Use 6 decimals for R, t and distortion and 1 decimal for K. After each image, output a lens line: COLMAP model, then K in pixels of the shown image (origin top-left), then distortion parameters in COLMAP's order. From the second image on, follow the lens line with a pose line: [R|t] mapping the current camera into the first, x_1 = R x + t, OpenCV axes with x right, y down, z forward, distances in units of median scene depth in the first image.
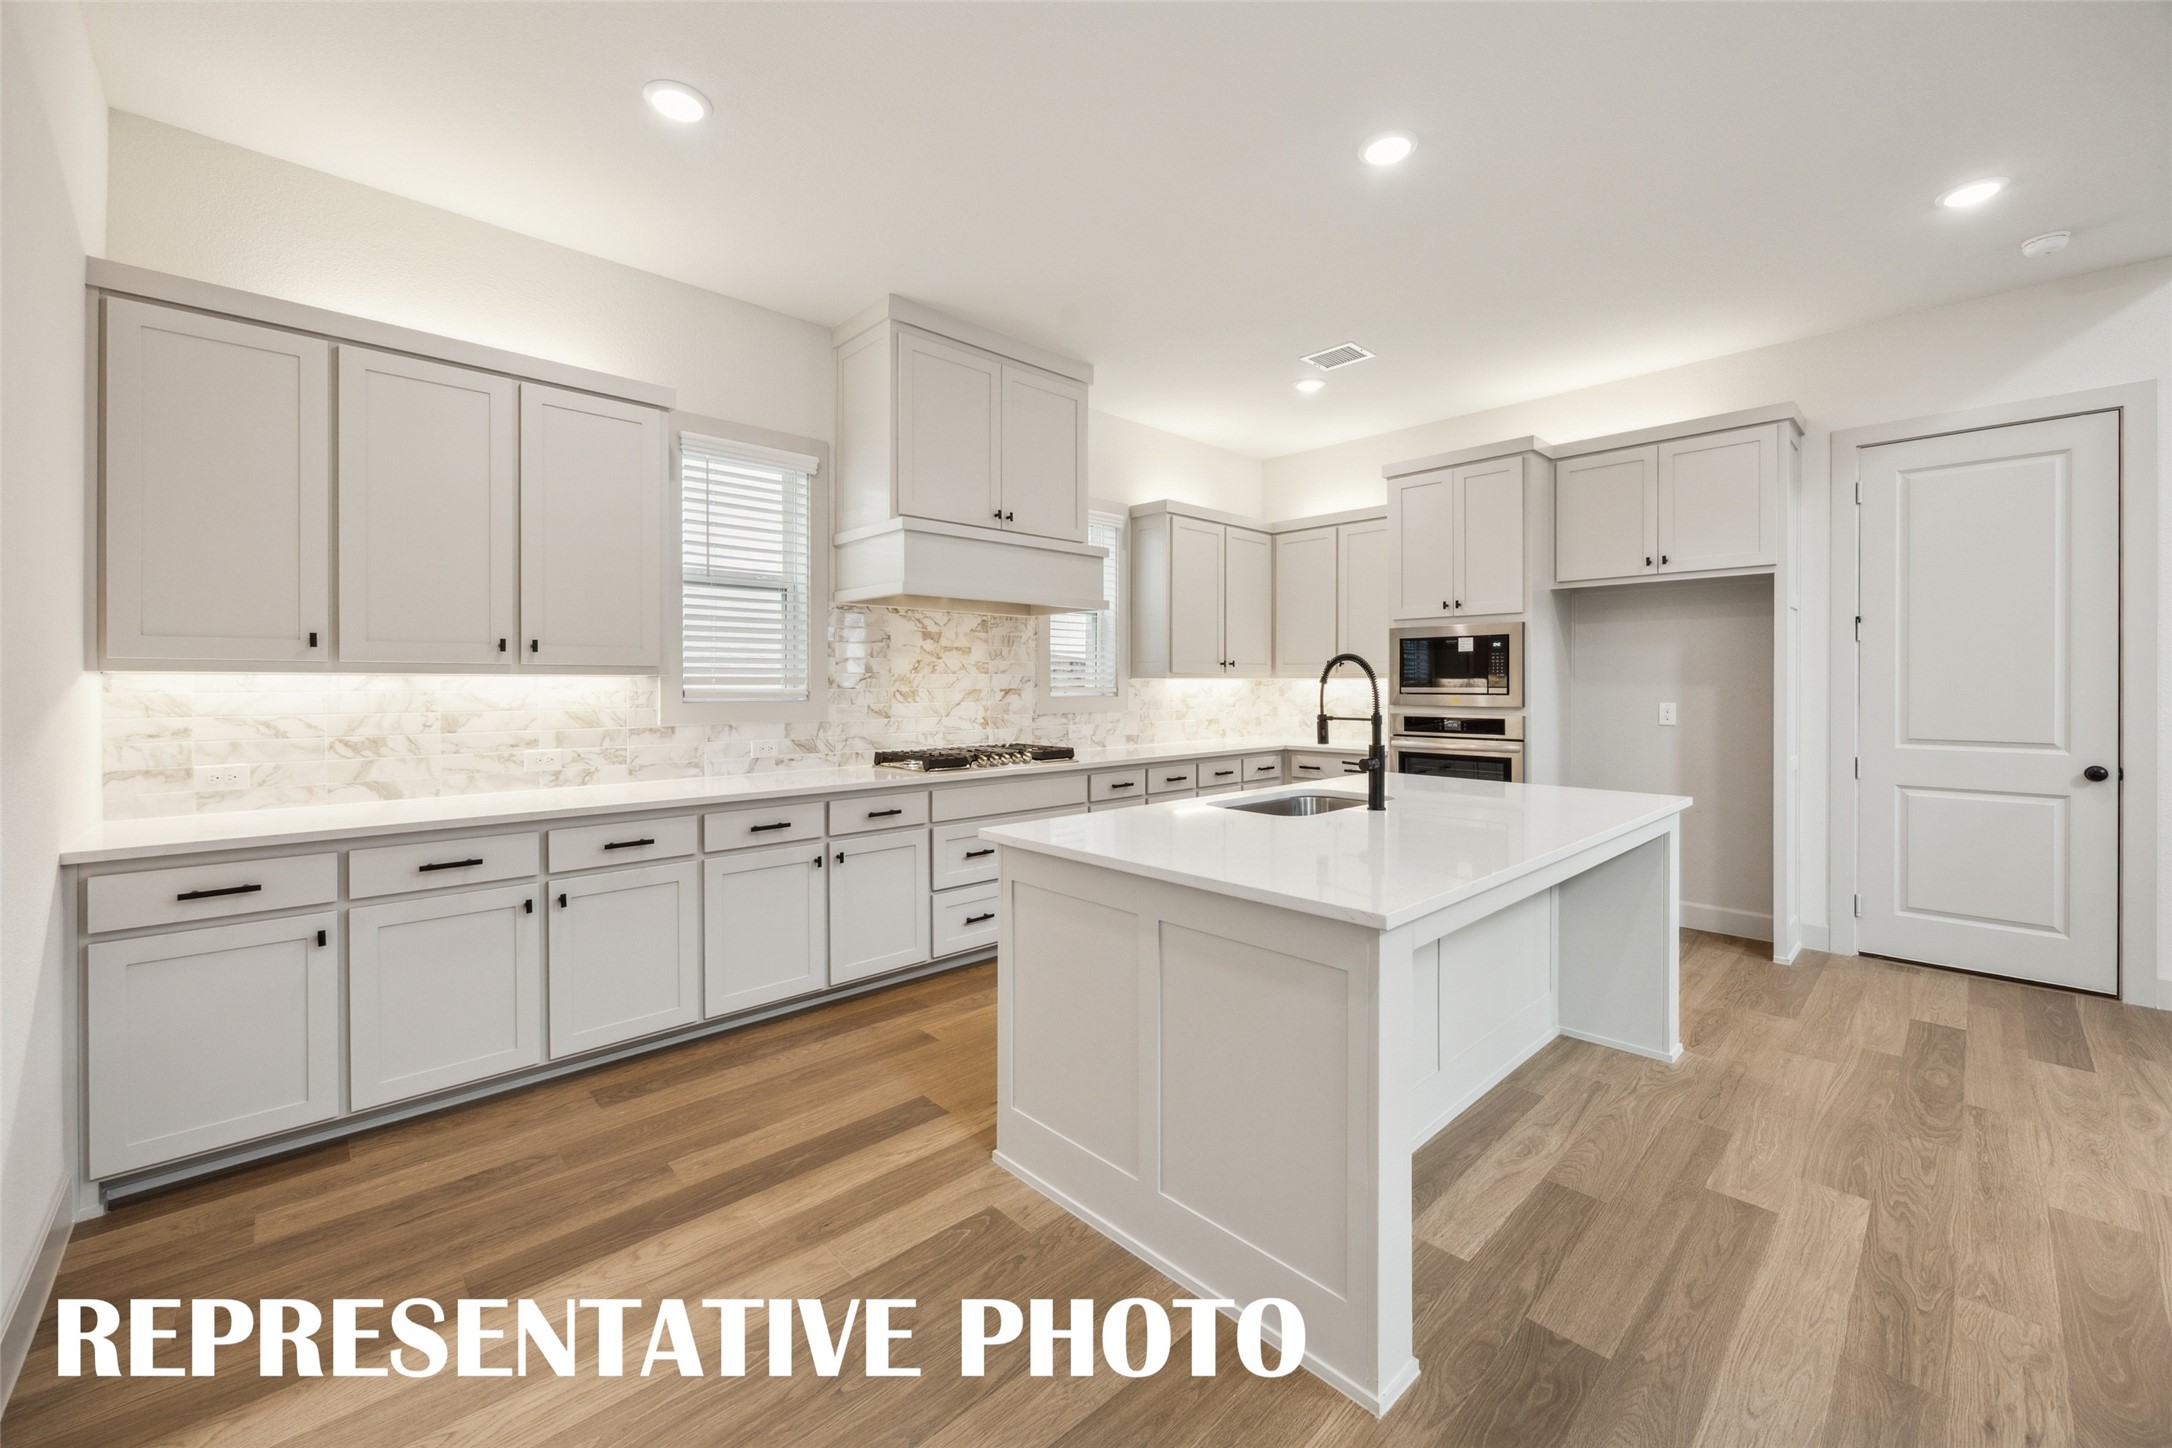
lens RADIAL K [[844.9, 0, 1086.7], [0, 844.9, 689.3], [0, 0, 1]] dist [-0.009985, 0.000083]
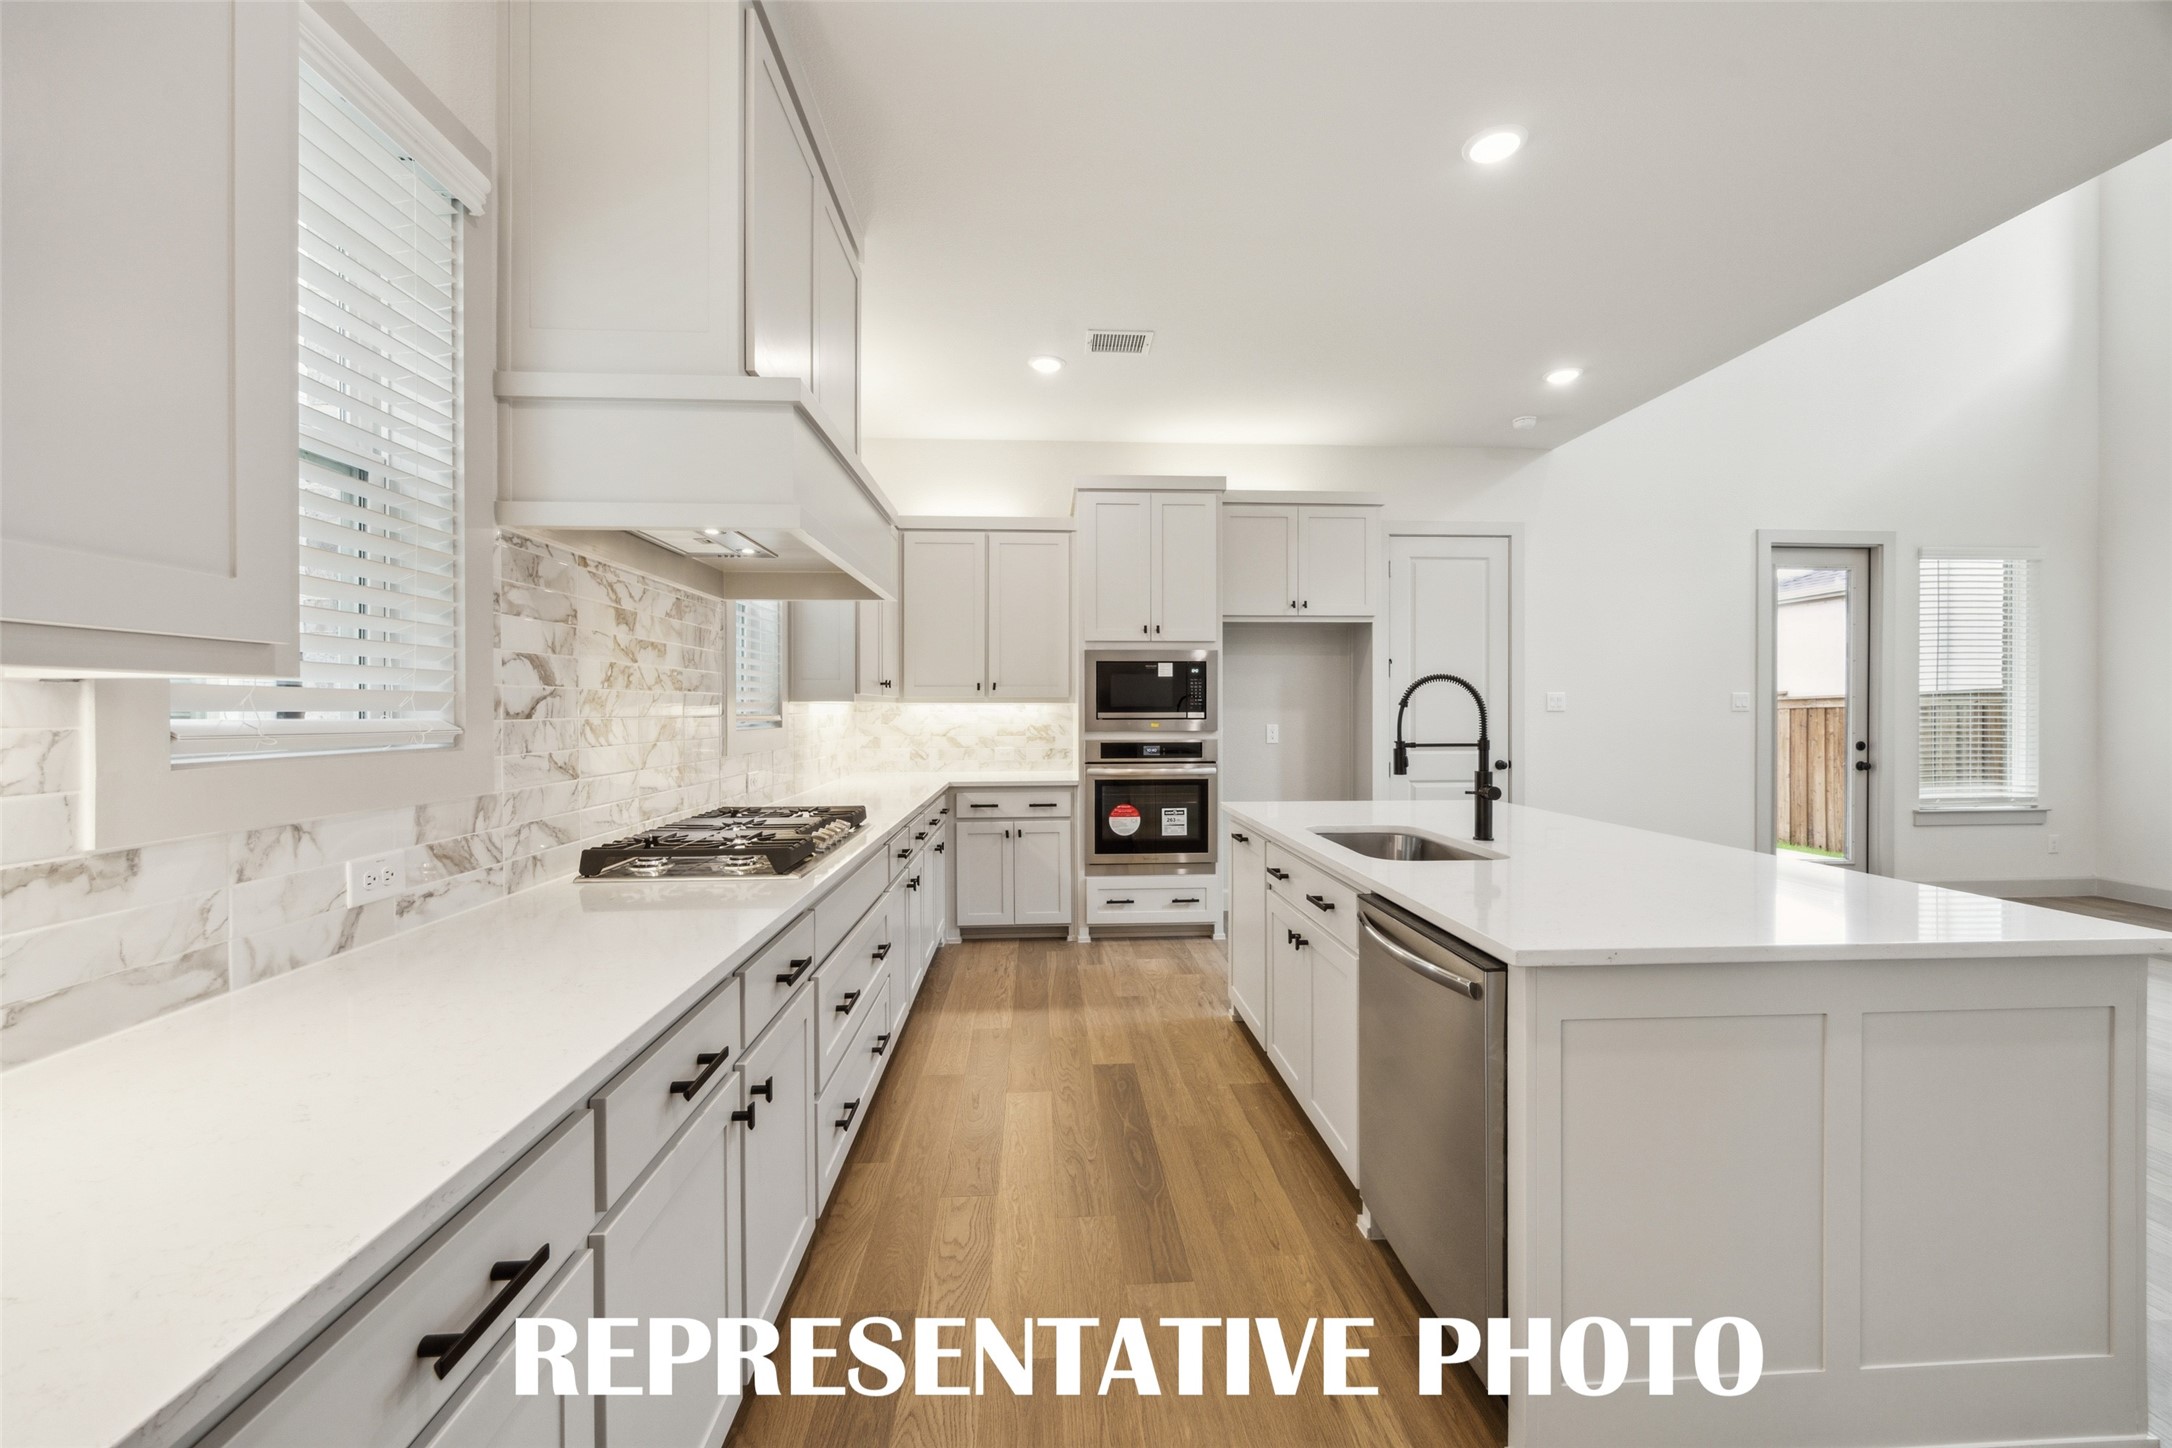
lens RADIAL K [[846.3, 0, 1085.8], [0, 846.3, 713.1], [0, 0, 1]] dist [0.002211, 0.000306]
pose [[0.644737, -0.003899, 0.764394, -0.404657], [0.006966, 0.999975, -0.000774, -0.001253], [-0.764373, 0.005824, 0.644749, 0.439657]]
